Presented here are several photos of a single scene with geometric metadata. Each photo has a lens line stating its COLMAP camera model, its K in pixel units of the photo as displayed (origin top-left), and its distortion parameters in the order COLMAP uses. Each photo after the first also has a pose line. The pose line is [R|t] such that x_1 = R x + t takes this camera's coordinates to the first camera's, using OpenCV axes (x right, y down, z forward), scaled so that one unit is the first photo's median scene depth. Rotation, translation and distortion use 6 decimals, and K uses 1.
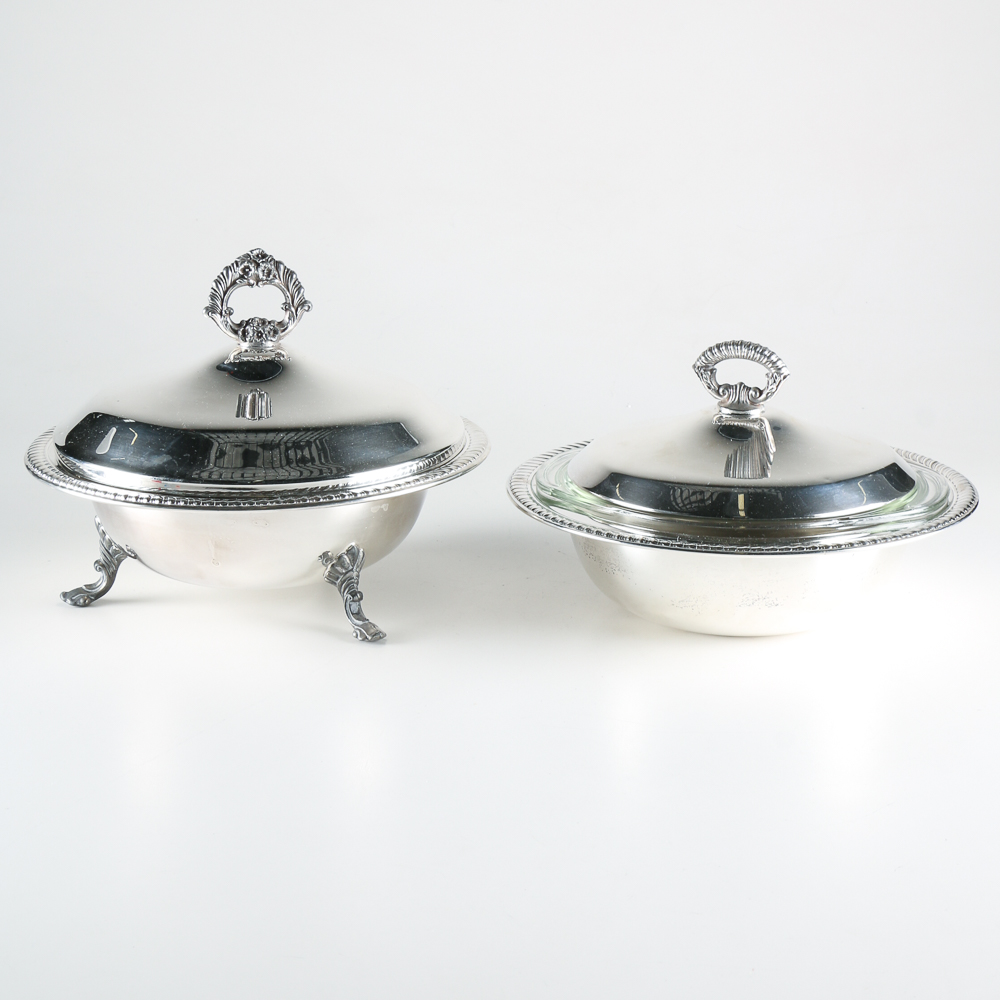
lens RADIAL K [[2556.0, 0, 500.0], [0, 2556.0, 500.0], [0, 0, 1]] dist [0.072441, 0.557451]
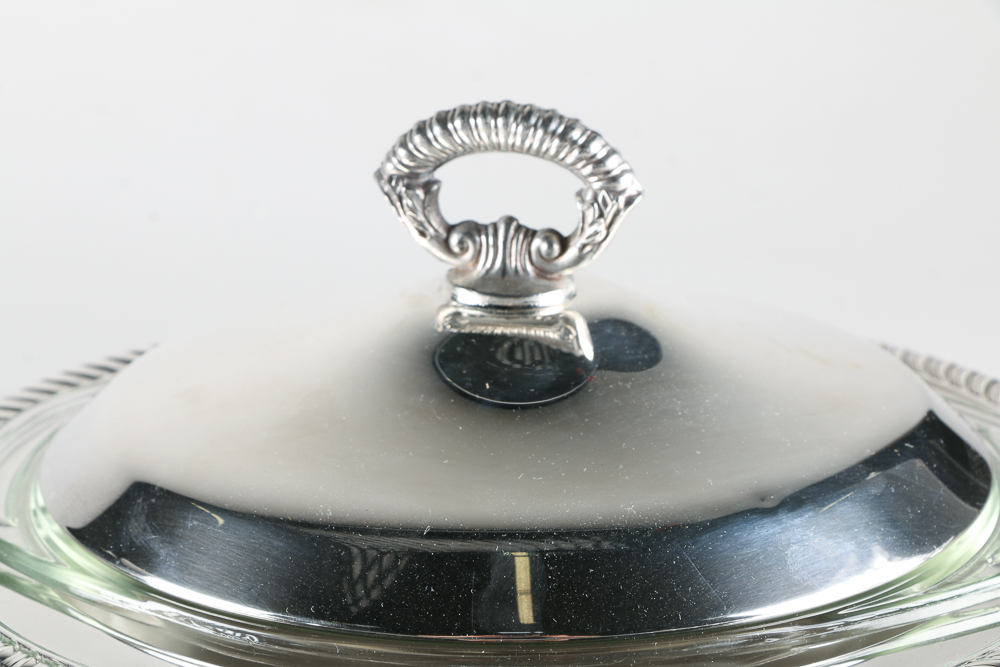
lens RADIAL K [[3271.3, 0, 480.0], [0, 3271.3, 333.4], [0, 0, 1]] dist [0.188299, 1.111071]
pose [[0.995459, -0.035611, 0.088279, 0.048869], [0.032450, 0.998789, 0.036987, -0.047046], [-0.089490, -0.033954, 0.995409, 0.540899]]
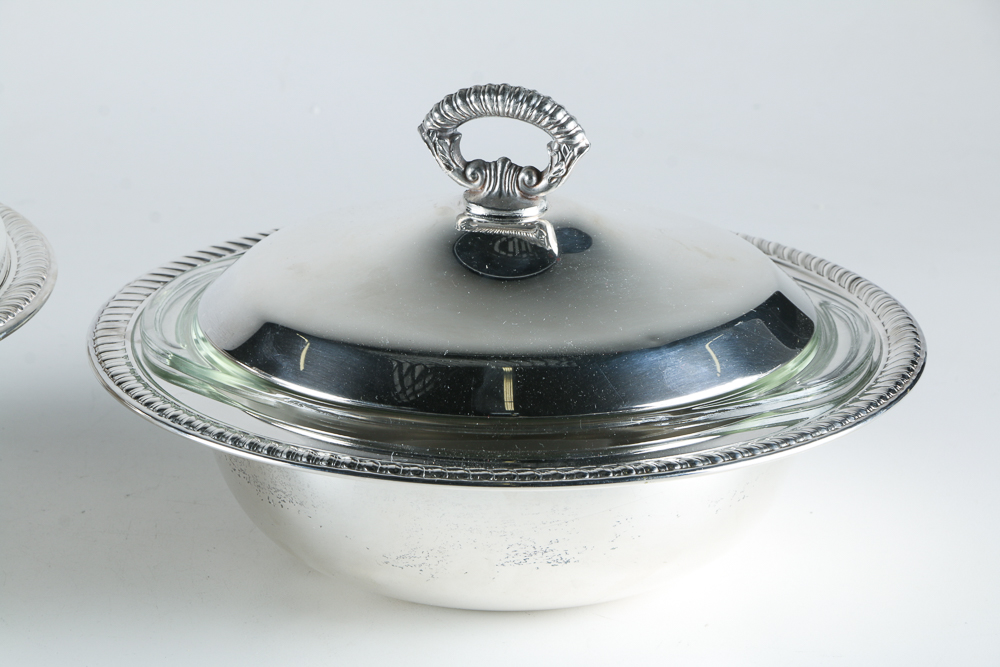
lens RADIAL K [[6111.2, 0, 500.0], [0, 6111.2, 333.5], [0, 0, 1]] dist [1.795720, 7.436049]
pose [[0.997228, -0.015819, 0.072702, -0.005325], [0.011288, 0.997993, 0.062308, -0.091973], [-0.073542, -0.061315, 0.995405, -0.345138]]
